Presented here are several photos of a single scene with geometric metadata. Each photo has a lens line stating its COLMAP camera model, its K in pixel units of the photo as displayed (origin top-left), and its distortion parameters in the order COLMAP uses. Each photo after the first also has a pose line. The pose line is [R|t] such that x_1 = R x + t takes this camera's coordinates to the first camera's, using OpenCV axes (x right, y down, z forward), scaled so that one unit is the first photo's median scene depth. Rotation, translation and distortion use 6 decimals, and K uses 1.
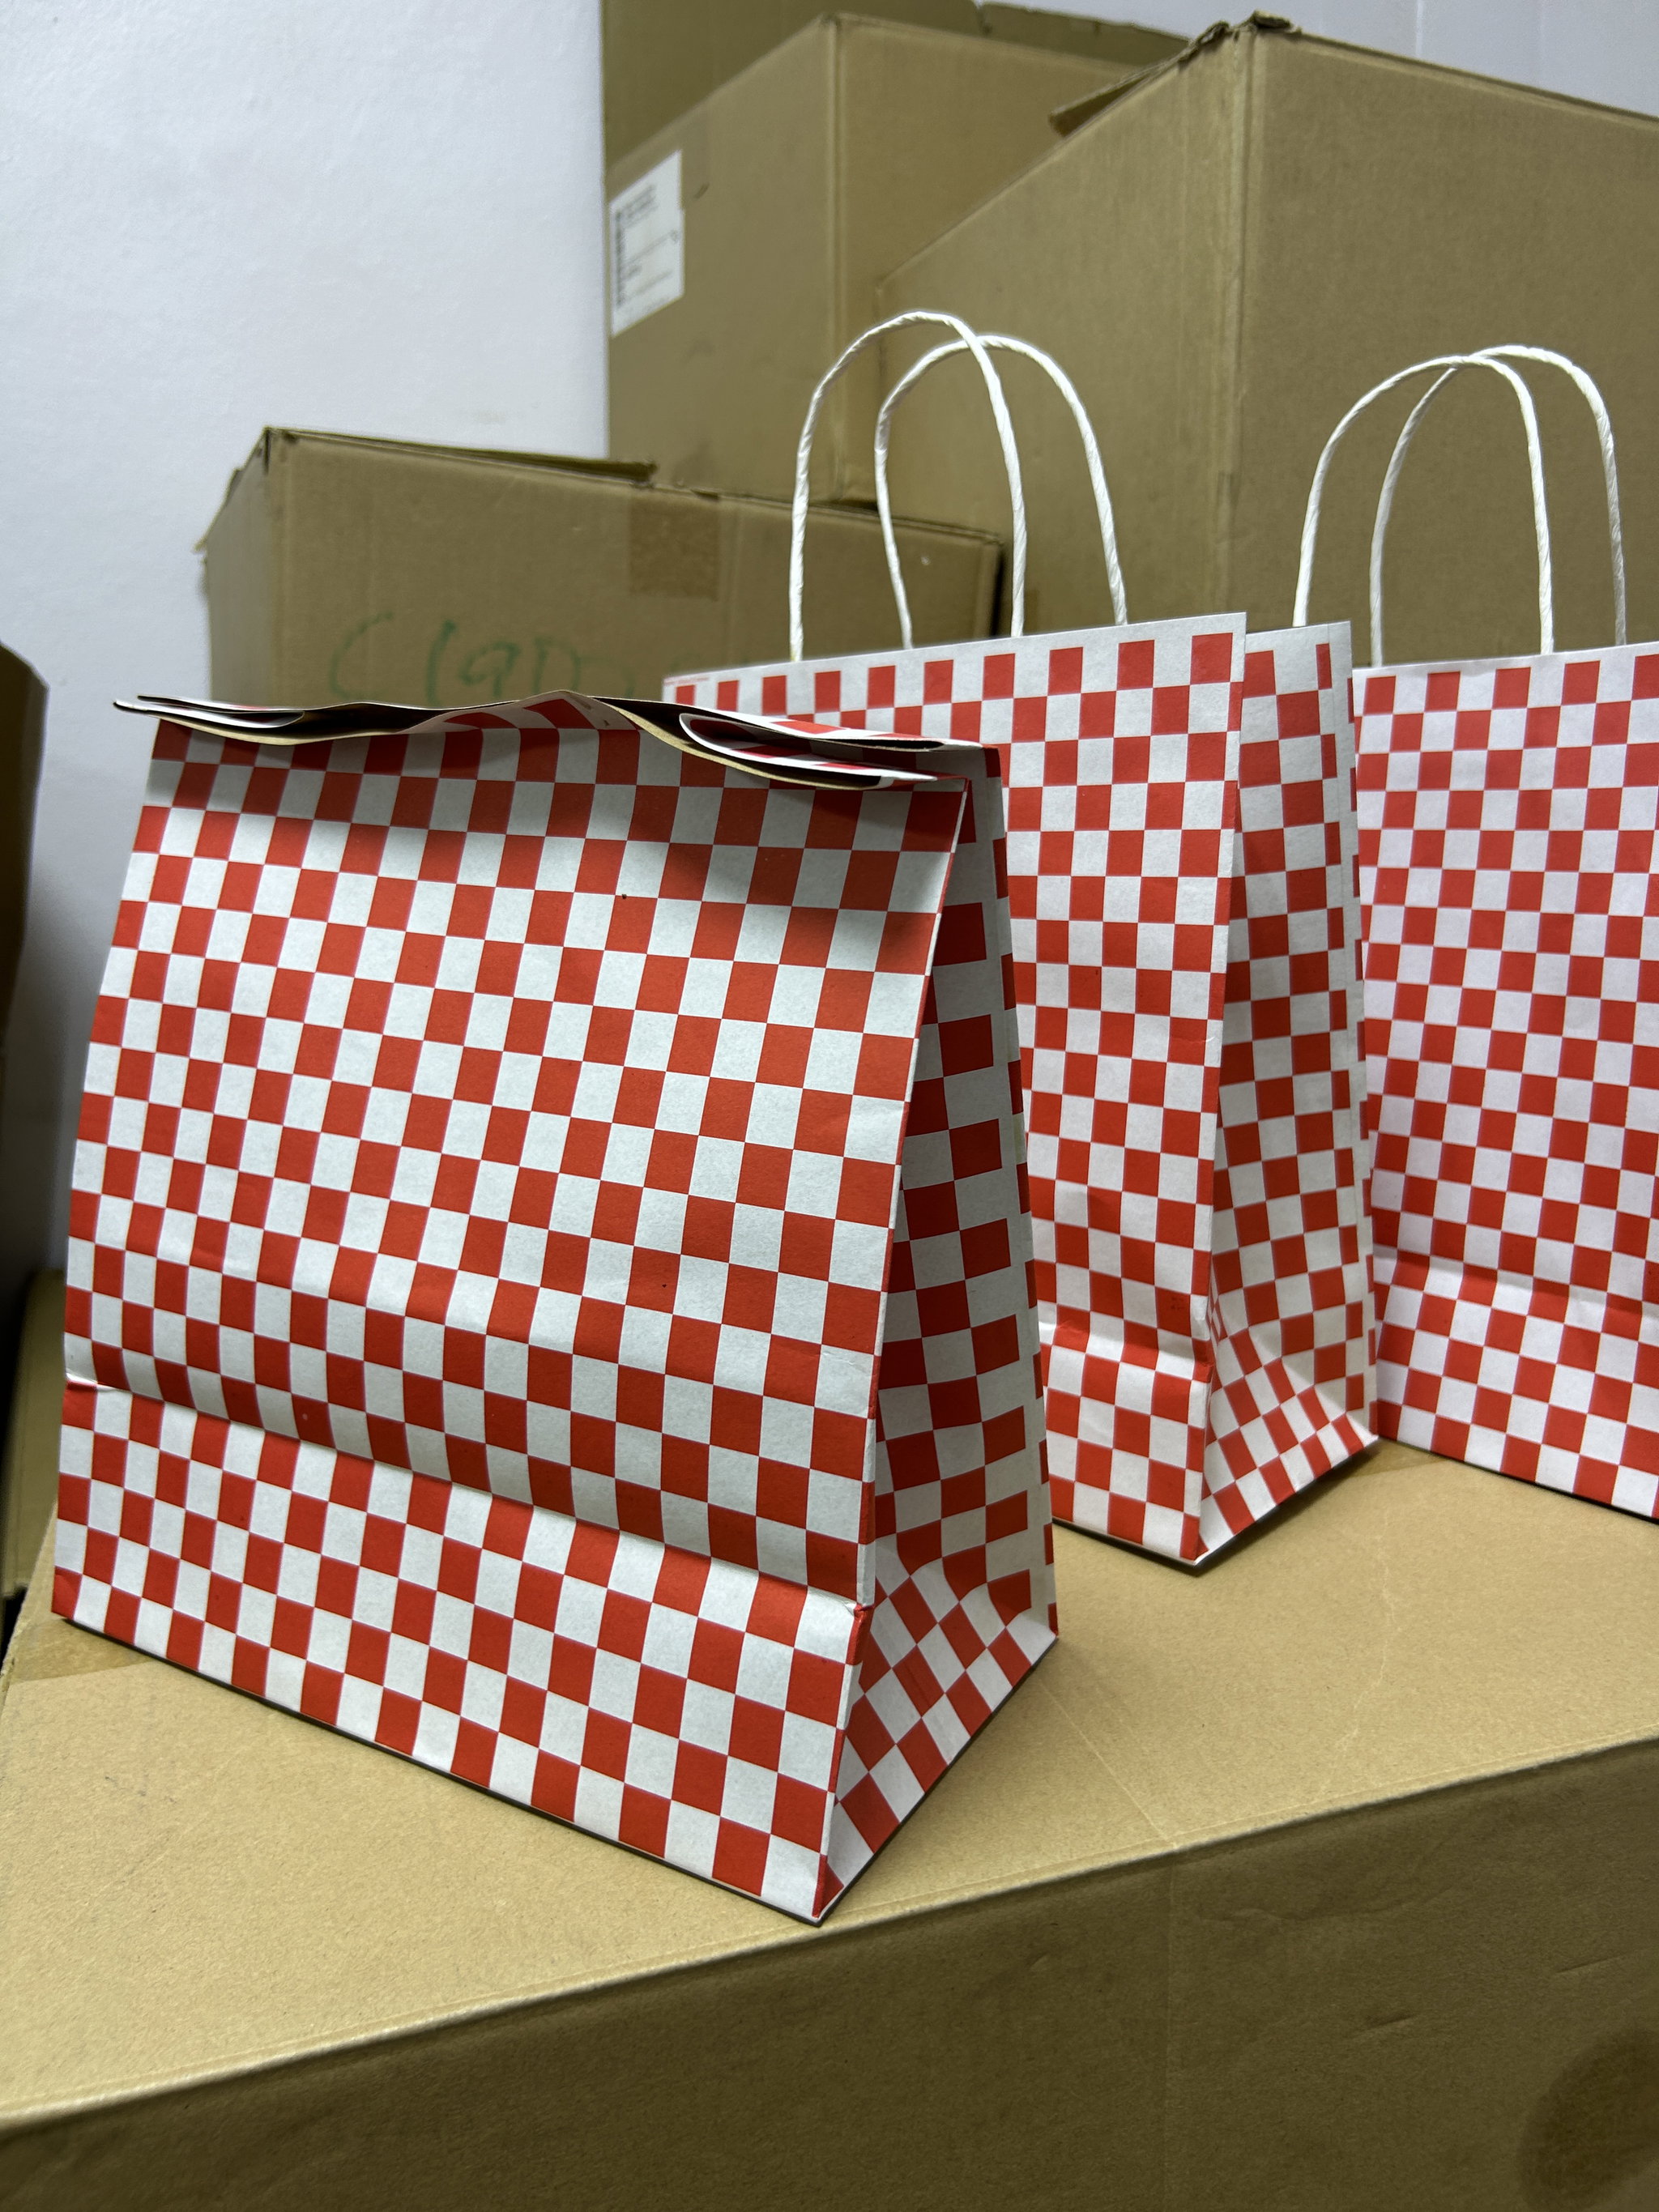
lens RADIAL K [[1695.1, 0, 746.7], [0, 1695.1, 1068.0], [0, 0, 1]] dist [0.030852, -0.044783]
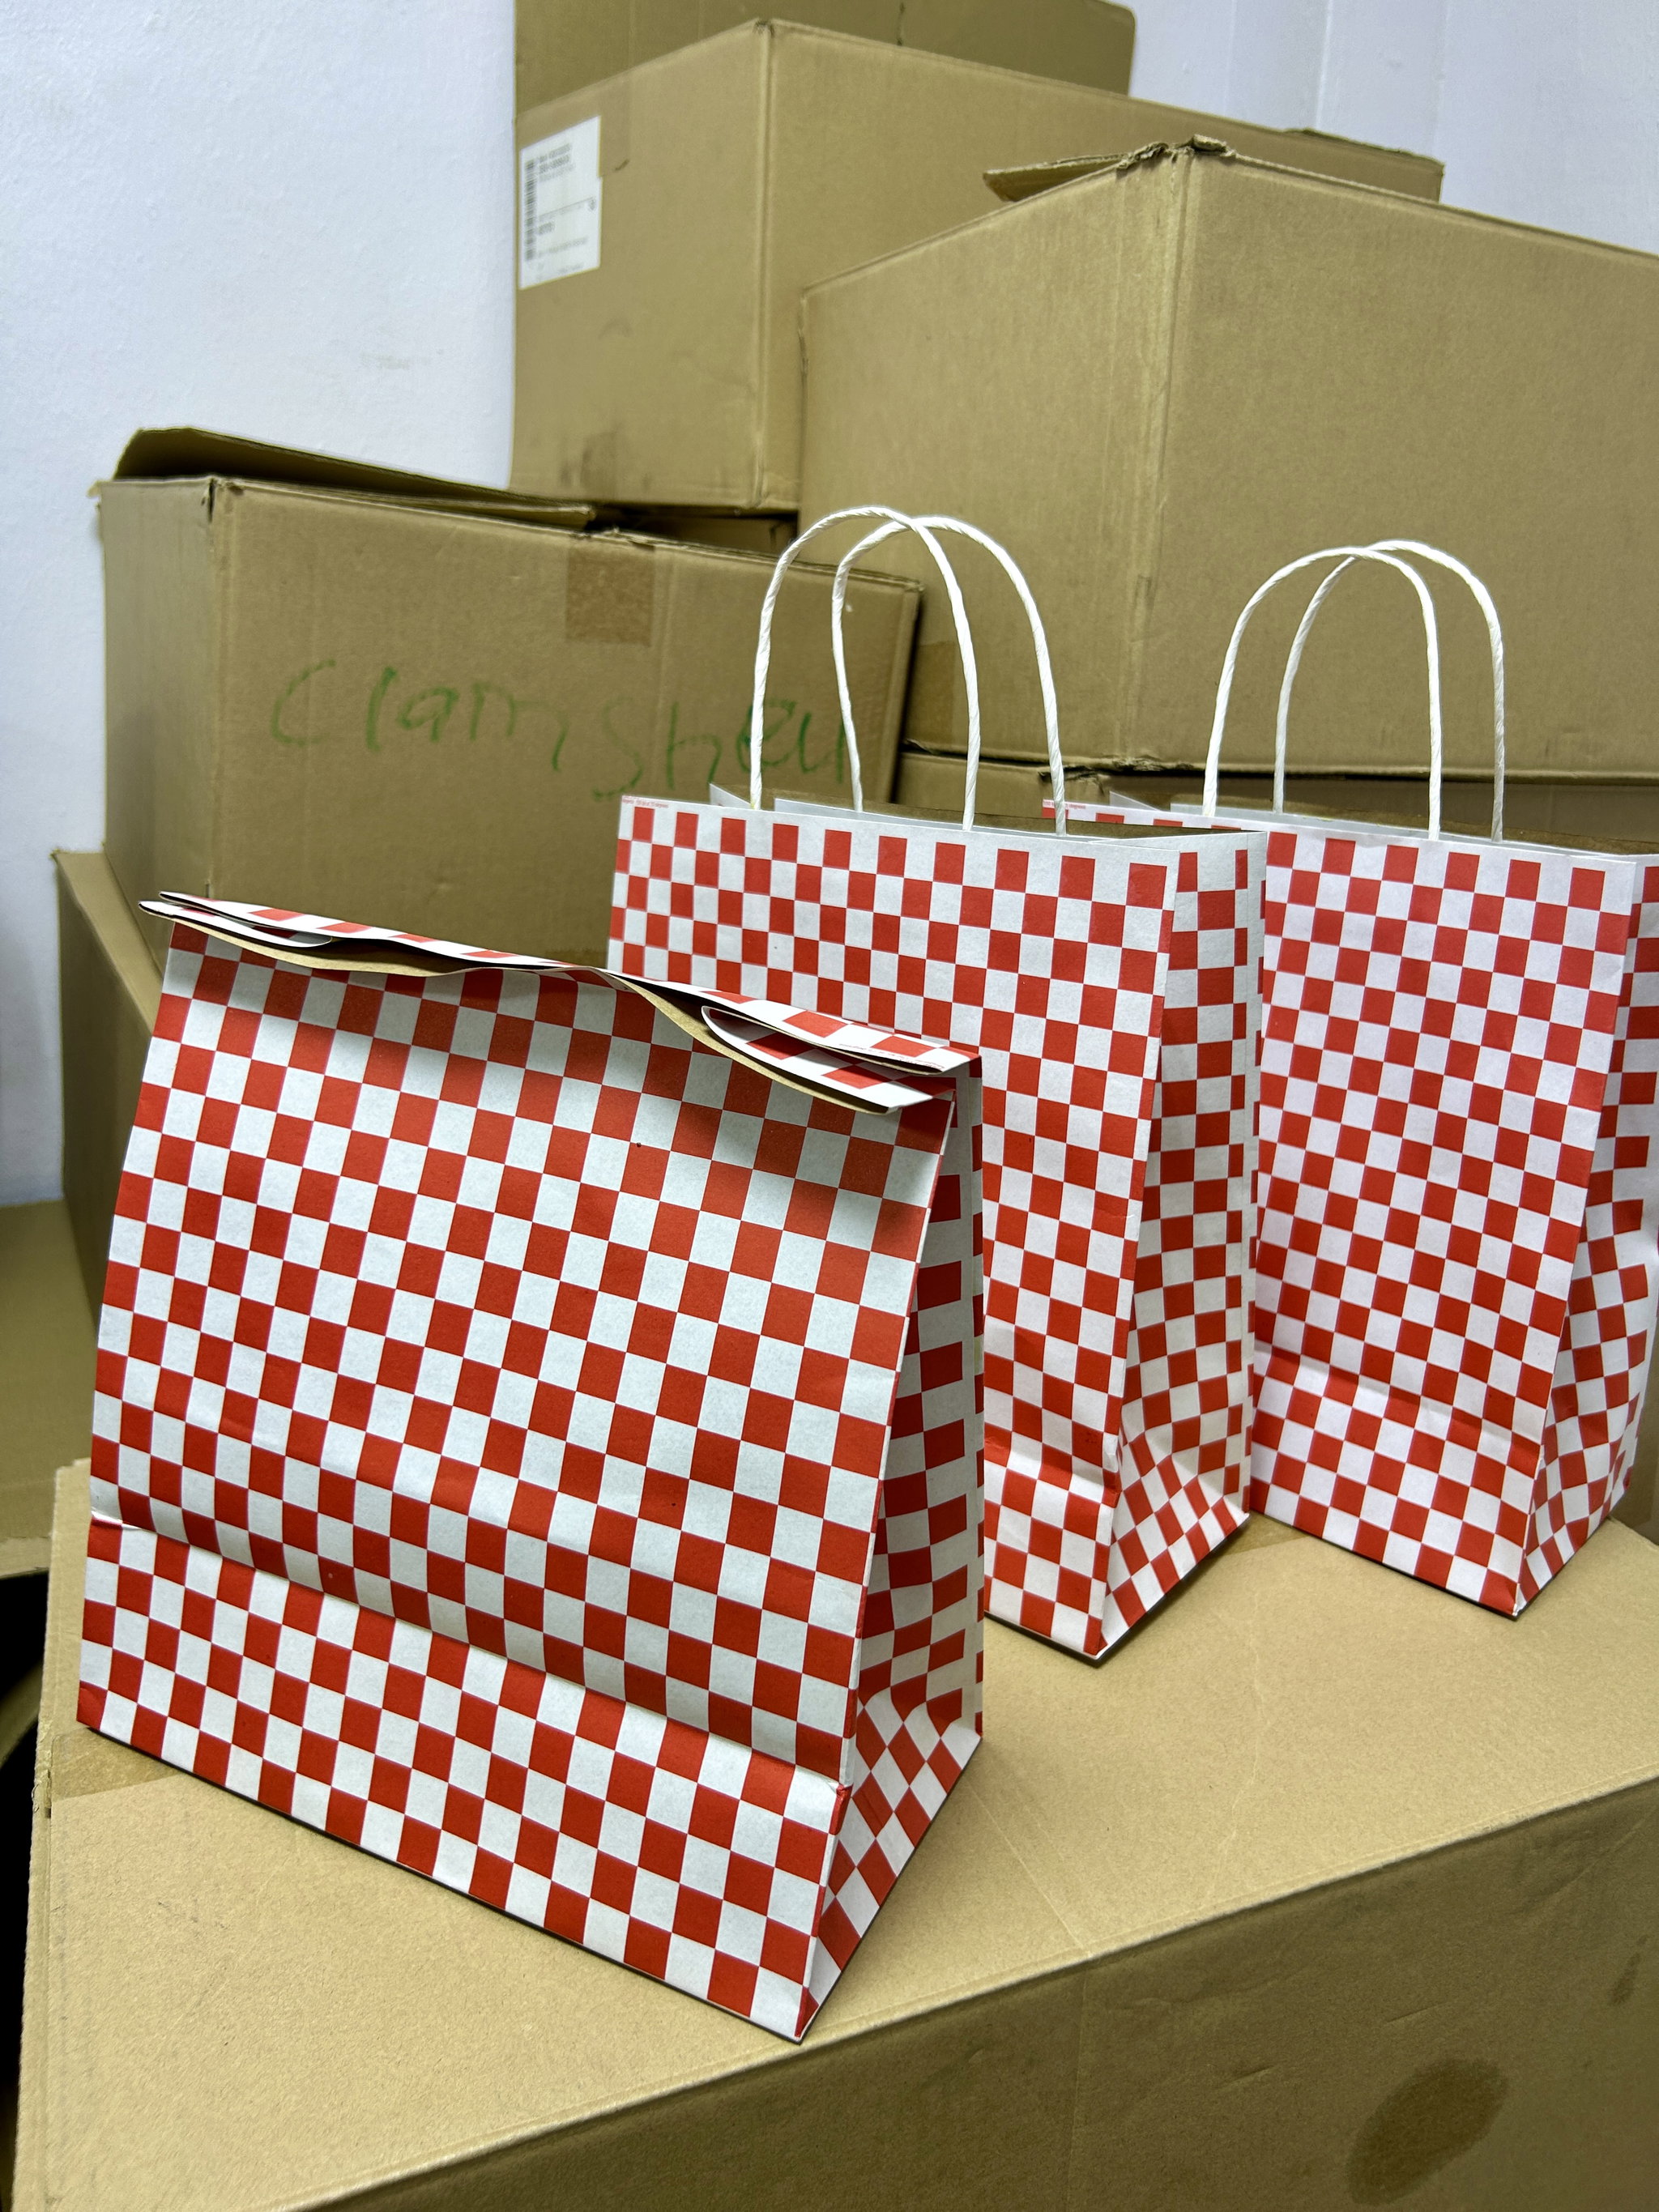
lens RADIAL K [[1672.7, 0, 757.7], [0, 1672.7, 1106.1], [0, 0, 1]] dist [0.032567, -0.047581]
pose [[0.996276, 0.017976, 0.084332, -0.072355], [-0.024898, 0.996341, 0.081756, -0.181649], [-0.082553, -0.083551, 0.993078, -0.082596]]
